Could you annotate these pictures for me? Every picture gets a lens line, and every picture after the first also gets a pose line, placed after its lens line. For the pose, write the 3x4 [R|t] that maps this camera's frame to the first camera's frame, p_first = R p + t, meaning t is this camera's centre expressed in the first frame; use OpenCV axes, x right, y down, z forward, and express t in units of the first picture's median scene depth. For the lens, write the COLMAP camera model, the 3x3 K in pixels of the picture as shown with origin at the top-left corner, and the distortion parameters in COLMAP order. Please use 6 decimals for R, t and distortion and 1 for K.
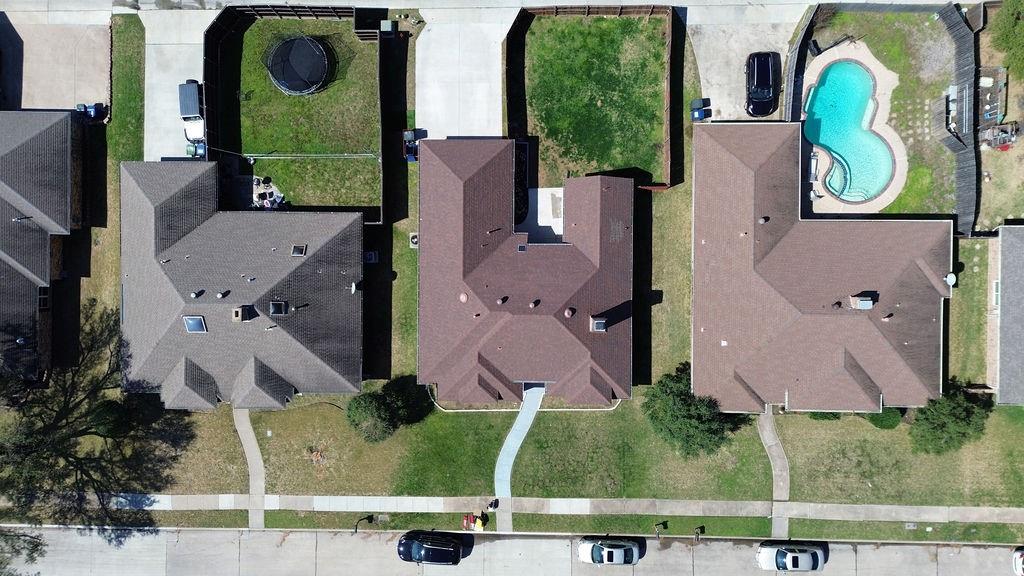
lens RADIAL K [[719.6, 0, 514.2], [0, 719.6, 280.9], [0, 0, 1]] dist [0.069999, -0.066069]
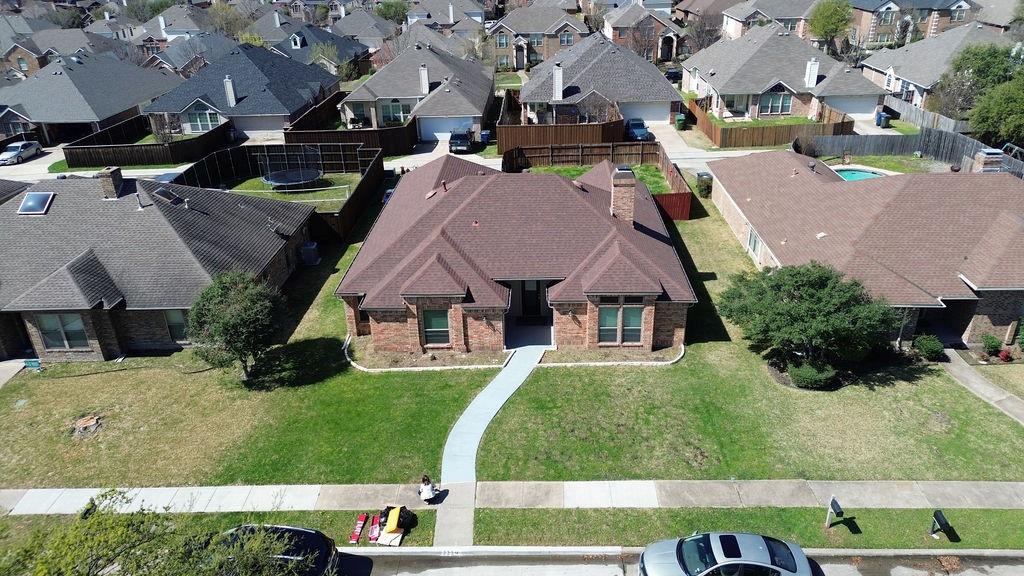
lens RADIAL K [[719.6, 0, 514.2], [0, 719.6, 288.2], [0, 0, 1]] dist [0.069999, -0.066069]
pose [[0.999696, 0.015356, -0.019287, 0.026074], [-0.024020, 0.430623, -0.902212, 0.647983], [-0.005549, 0.902401, 0.430861, 0.705062]]
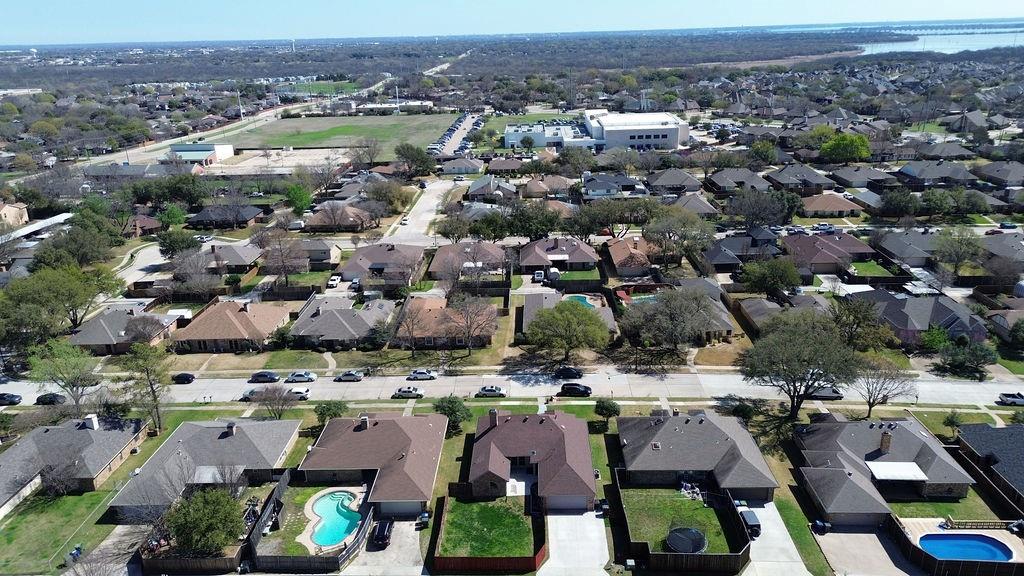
lens RADIAL K [[719.6, 0, 513.4], [0, 719.6, 287.8], [0, 0, 1]] dist [0.069999, -0.066069]
pose [[-0.998320, 0.045260, 0.036180, -0.021063], [0.018467, -0.343326, 0.939035, -1.507141], [0.054922, 0.938125, 0.341914, -0.010611]]
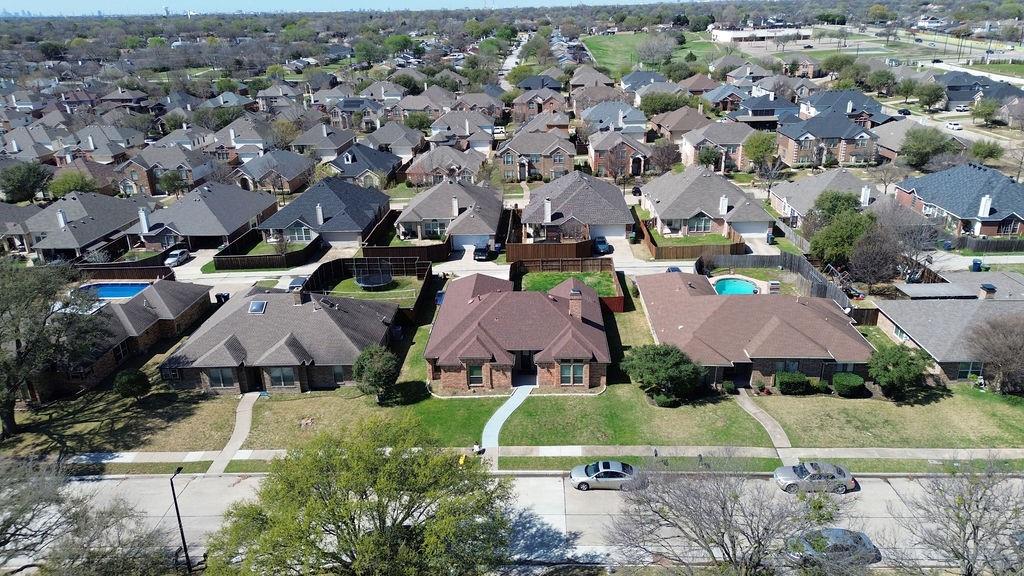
lens RADIAL K [[719.6, 0, 513.5], [0, 719.6, 282.4], [0, 0, 1]] dist [0.069999, -0.066069]
pose [[0.999480, 0.018263, -0.026590, 0.036951], [-0.031257, 0.344552, -0.938247, 1.114495], [-0.007974, 0.938589, 0.344944, 0.474105]]
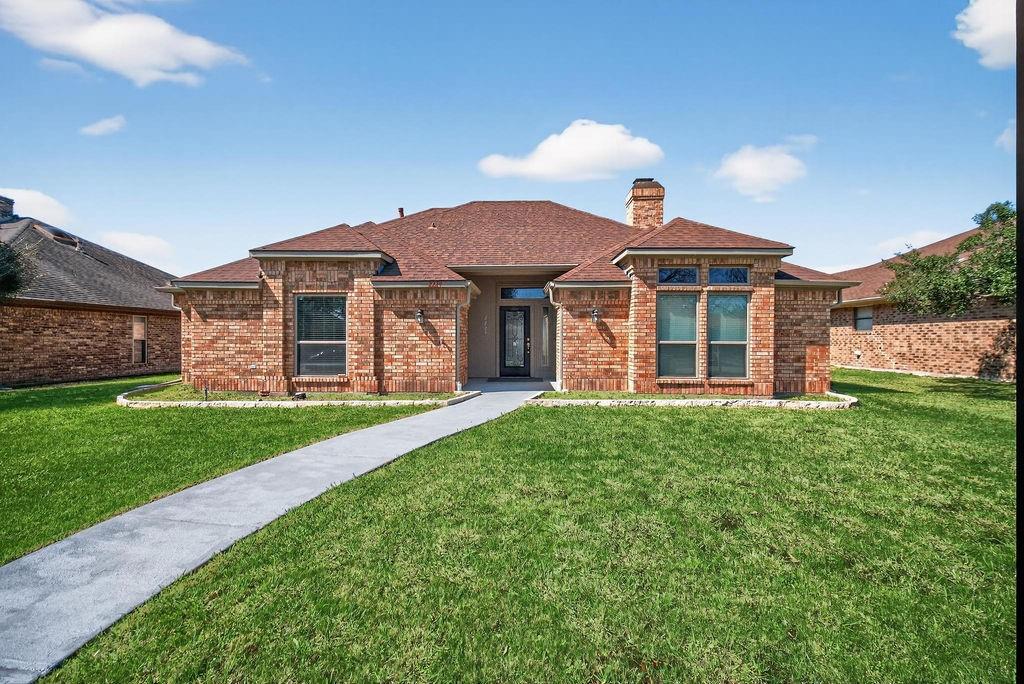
lens RADIAL K [[404.7, 0, 502.0], [0, 404.7, 335.0], [0, 0, 1]] dist [-0.009635, 0.000306]
pose [[0.998683, 0.033013, -0.039269, 0.030125], [-0.038743, -0.016448, -0.999114, 0.305905], [-0.033630, 0.999320, -0.015148, 0.975759]]
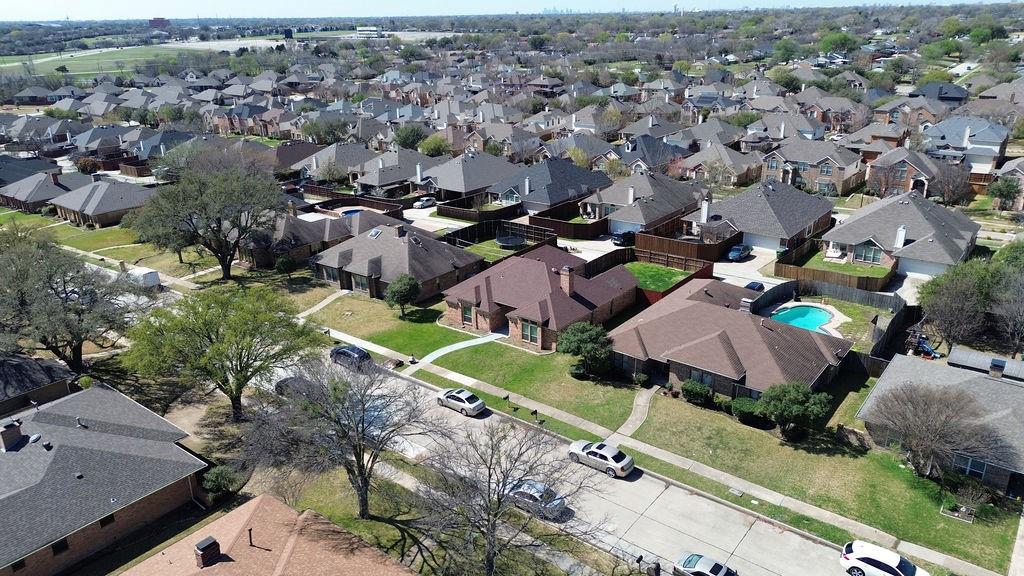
lens RADIAL K [[719.6, 0, 512.6], [0, 719.6, 282.2], [0, 0, 1]] dist [0.069999, -0.066069]
pose [[0.790147, 0.227300, -0.569212, 0.762636], [-0.612801, 0.274819, -0.740911, 1.071146], [-0.011979, 0.934242, 0.356437, 0.444763]]
